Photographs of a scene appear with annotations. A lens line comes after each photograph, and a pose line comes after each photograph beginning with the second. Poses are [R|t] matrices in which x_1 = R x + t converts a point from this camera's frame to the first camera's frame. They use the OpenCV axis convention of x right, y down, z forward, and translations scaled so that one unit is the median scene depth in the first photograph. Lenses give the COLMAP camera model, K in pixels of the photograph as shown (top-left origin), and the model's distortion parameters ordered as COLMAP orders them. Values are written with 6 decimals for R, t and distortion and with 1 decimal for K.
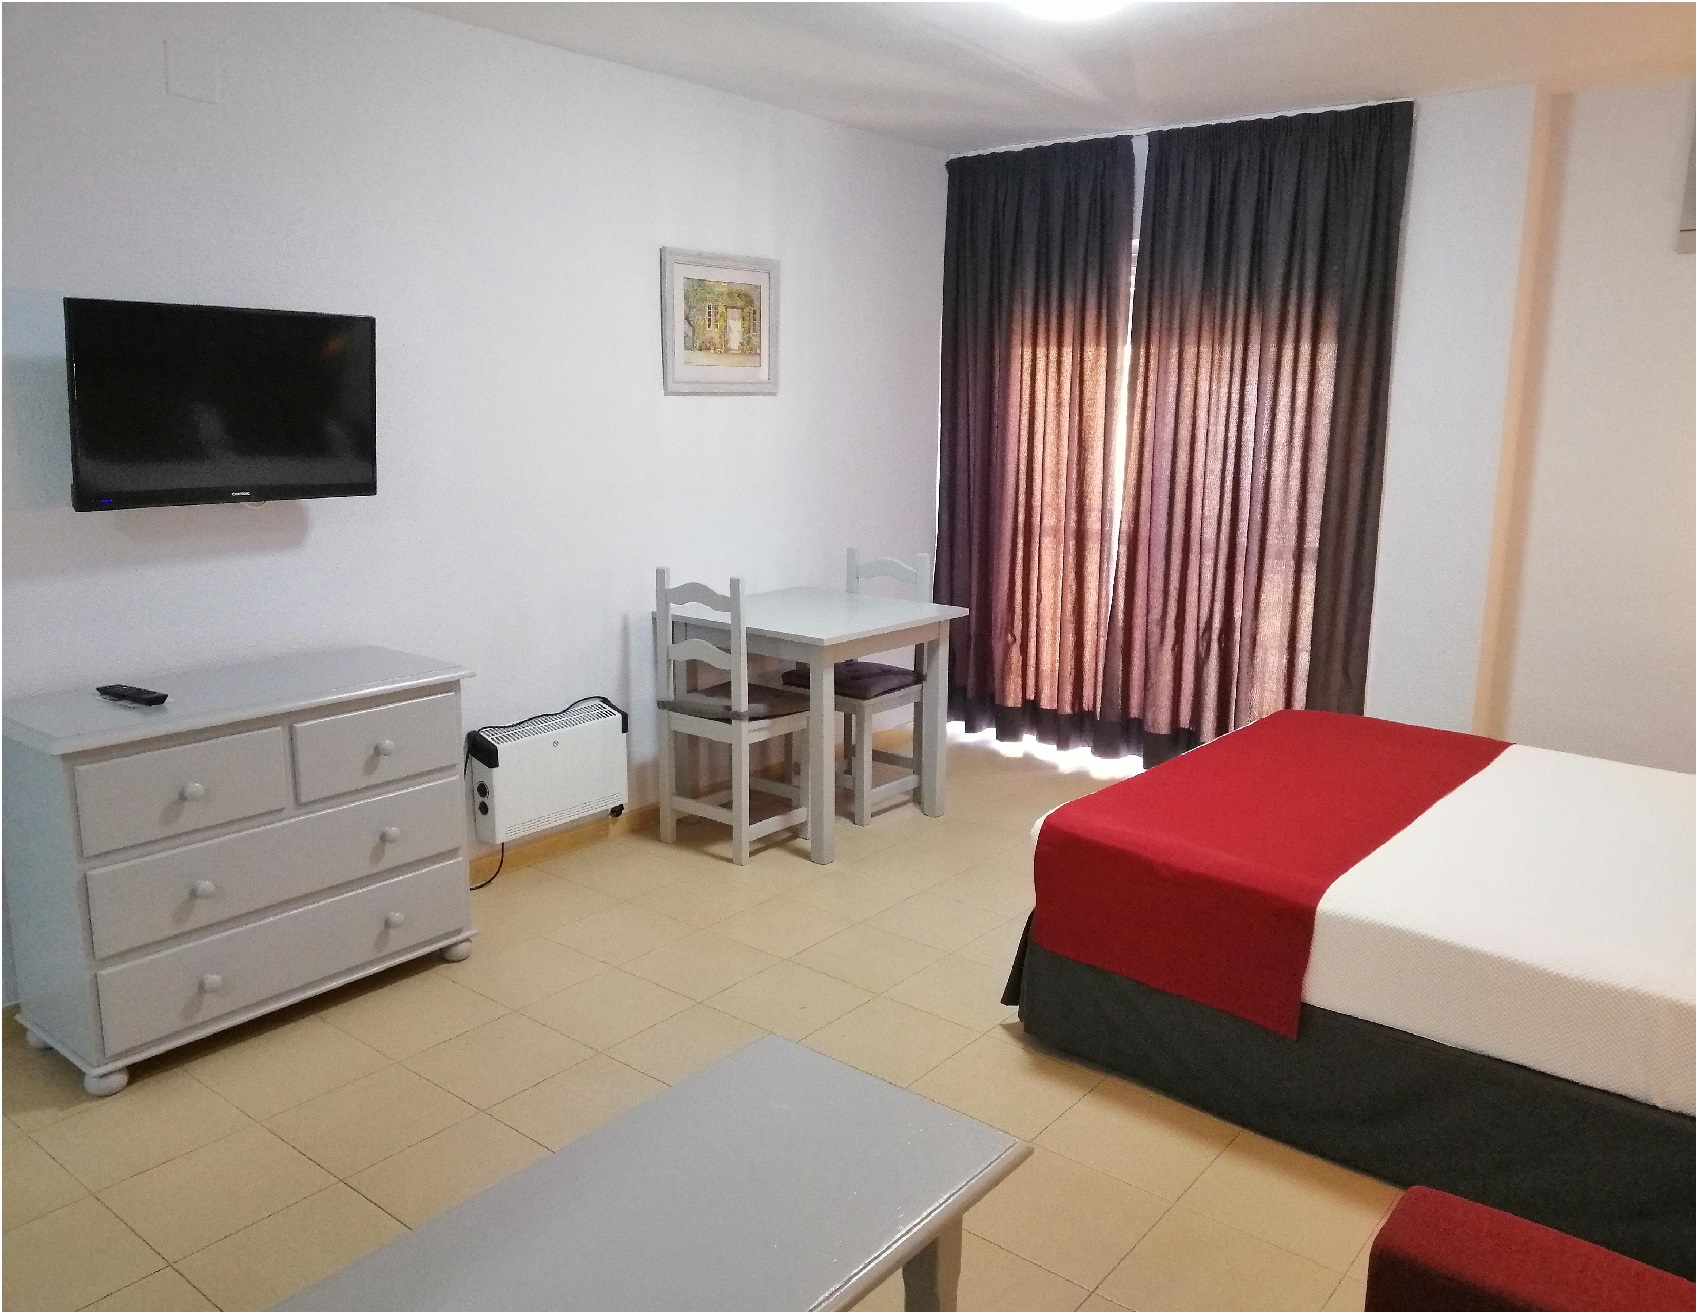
lens RADIAL K [[1300.4, 0, 845.9], [0, 1300.4, 696.9], [0, 0, 1]] dist [0.033195, 0.001174]
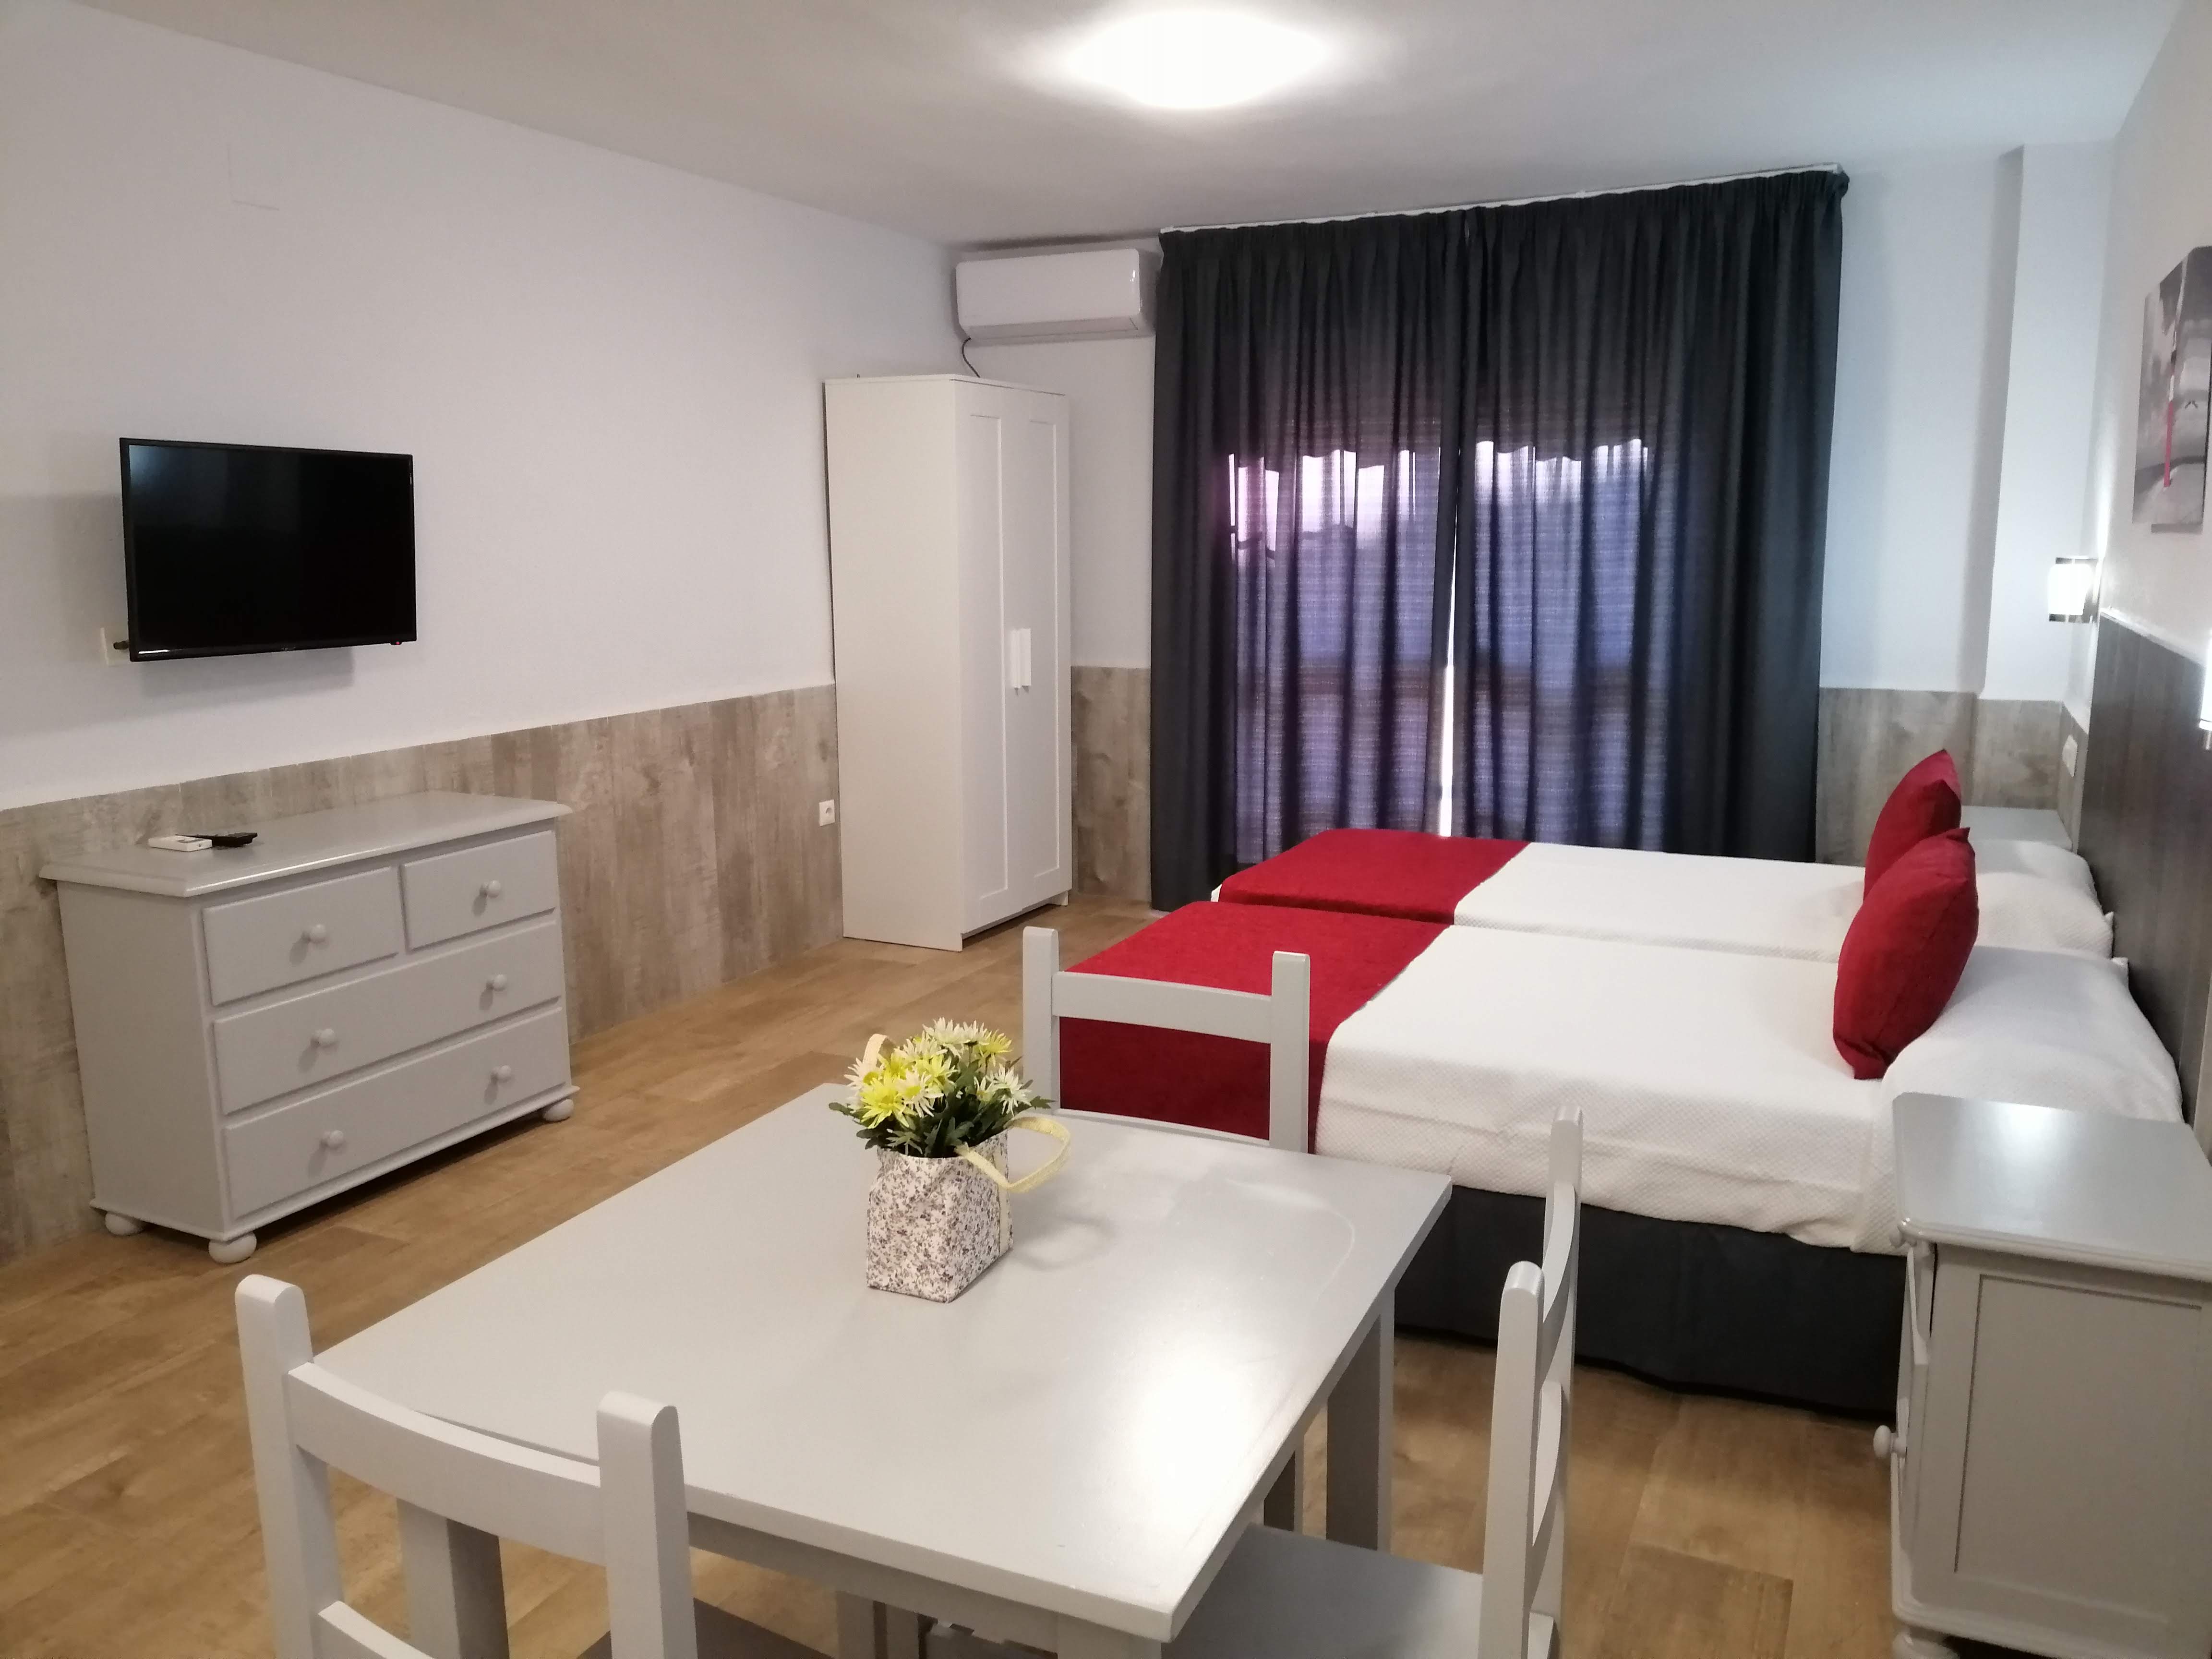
lens RADIAL K [[1650.1, 0, 1106.0], [0, 1650.1, 829.5], [0, 0, 1]] dist [0.048456, -0.057266]
pose [[0.975561, -0.052672, 0.213320, -0.178334], [0.062936, 0.997150, -0.041612, 0.077550], [-0.210521, 0.054021, 0.976096, -0.287961]]
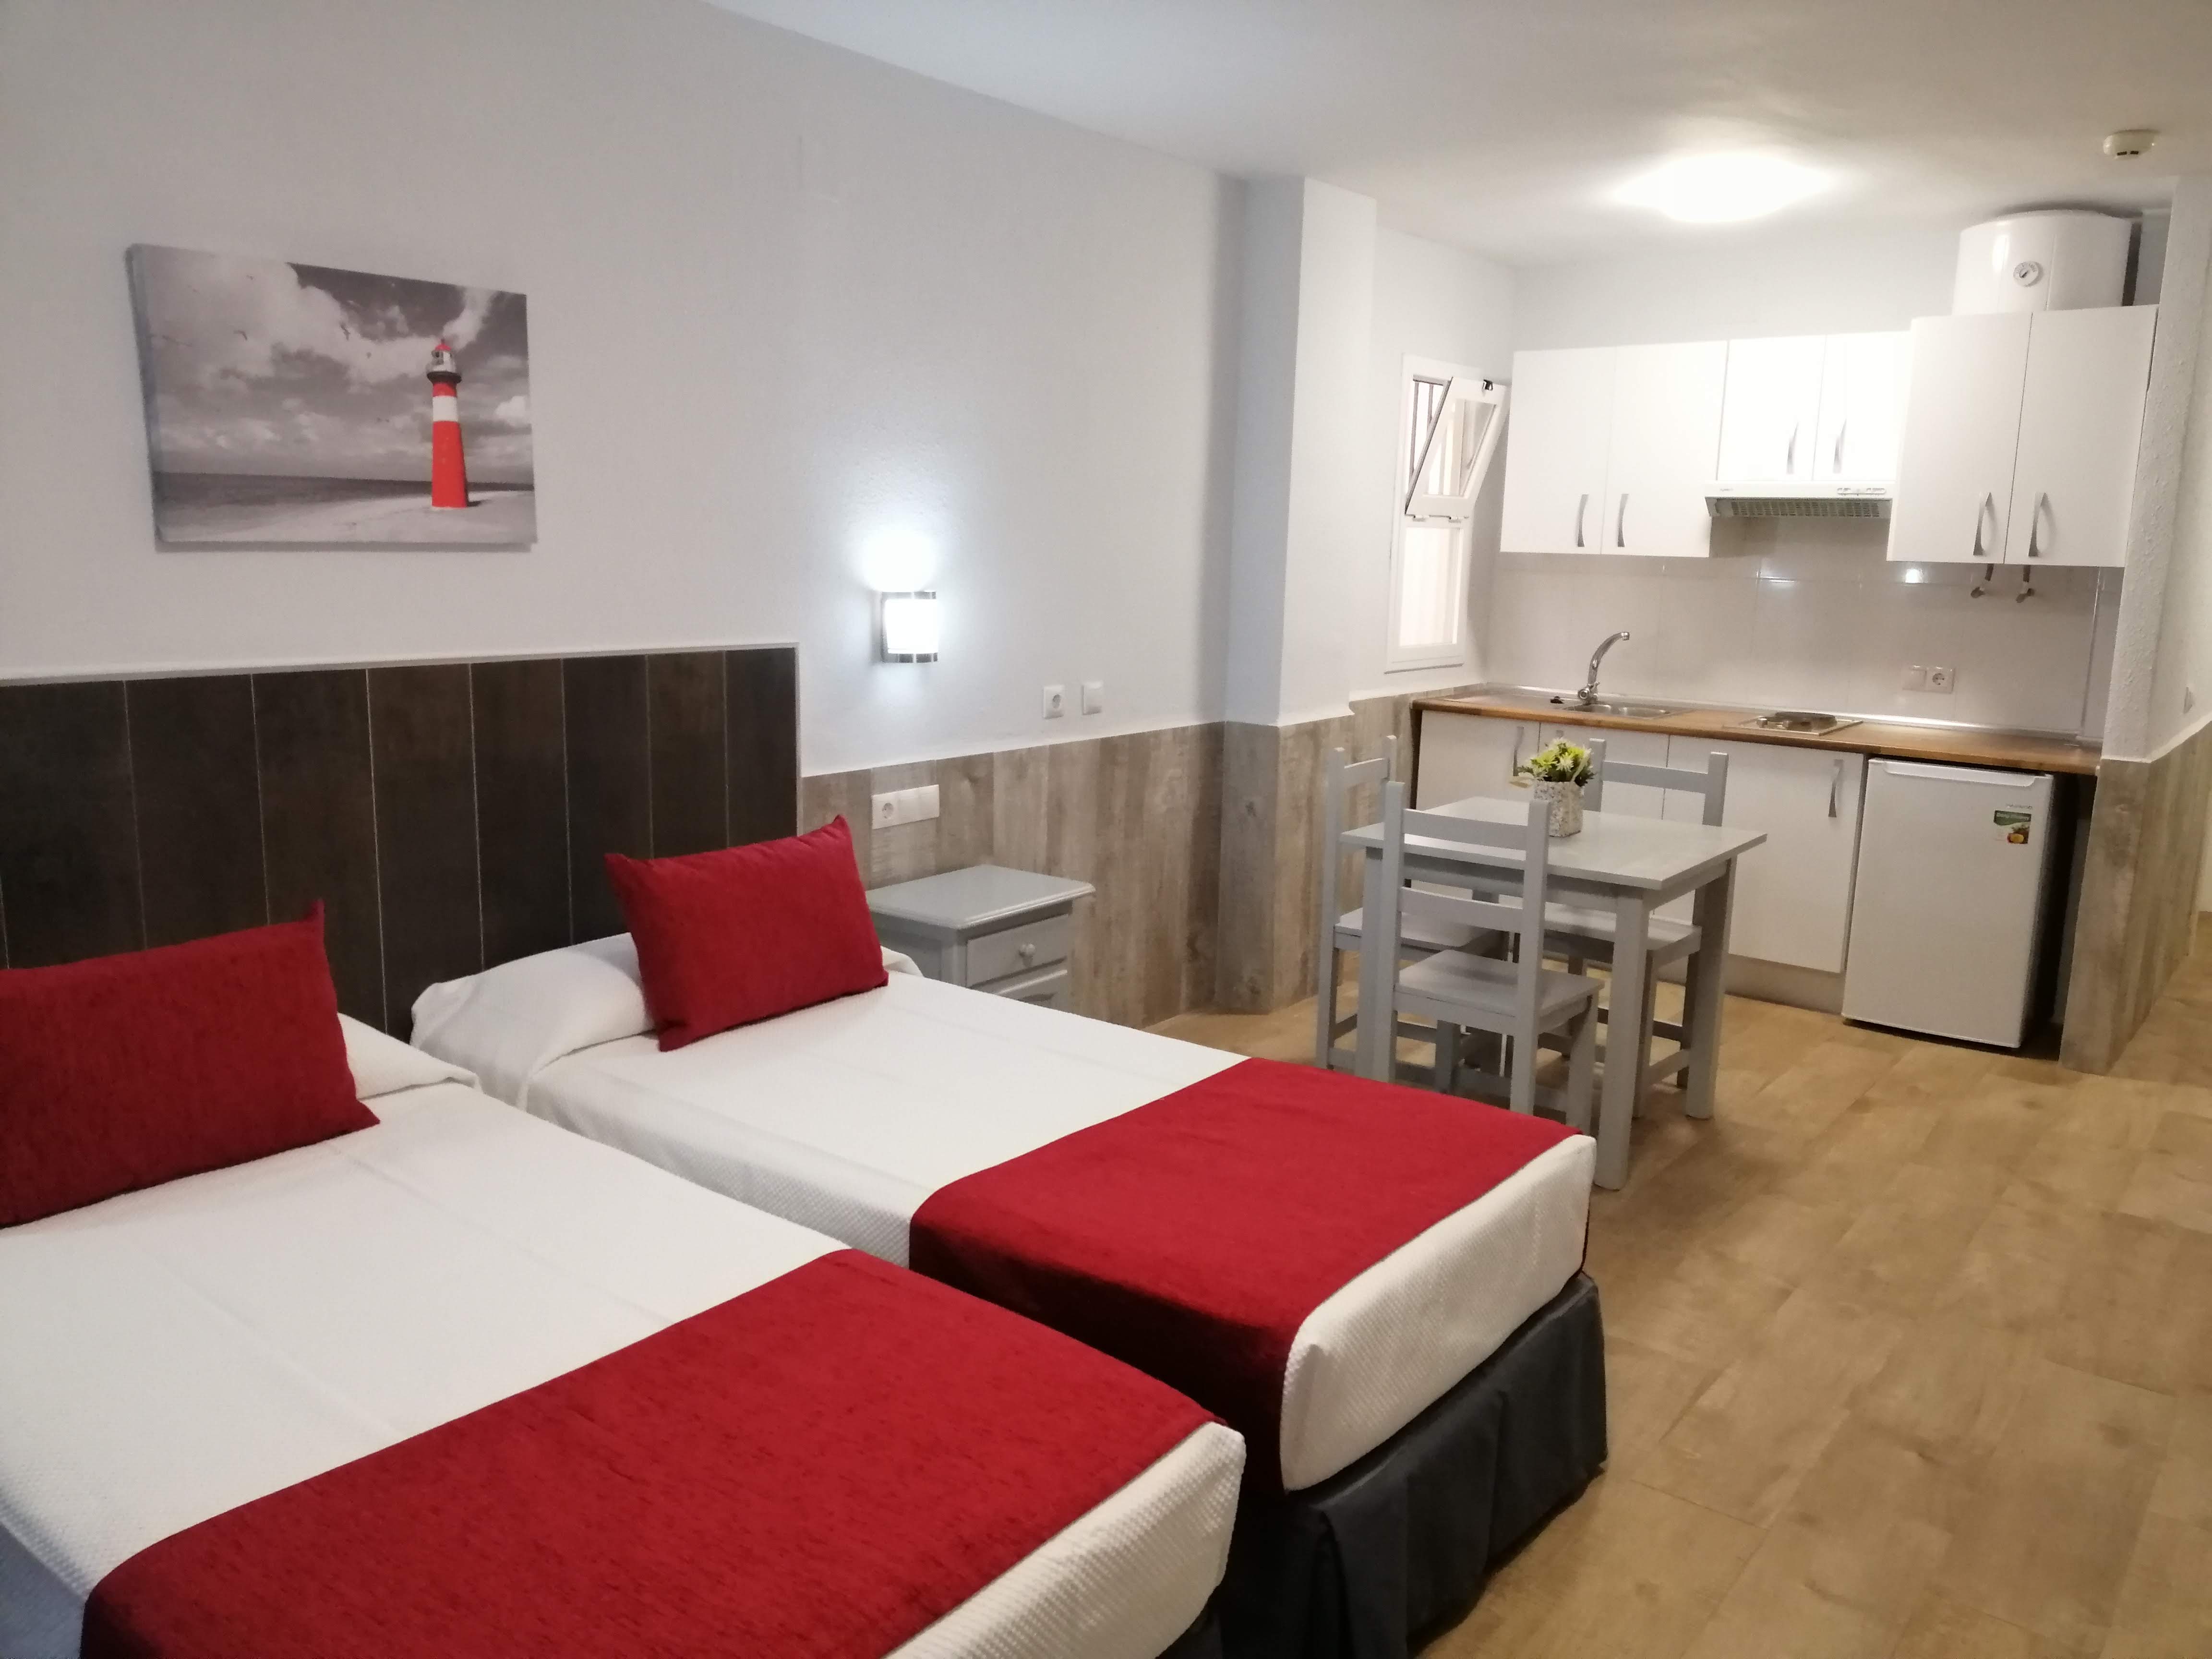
lens RADIAL K [[1650.1, 0, 1106.0], [0, 1650.1, 829.5], [0, 0, 1]] dist [0.048456, -0.057266]
pose [[-0.999585, -0.028422, -0.004697, 0.258539], [-0.027952, 0.917533, 0.396677, -0.351875], [-0.006965, 0.396643, -0.917946, 1.507937]]
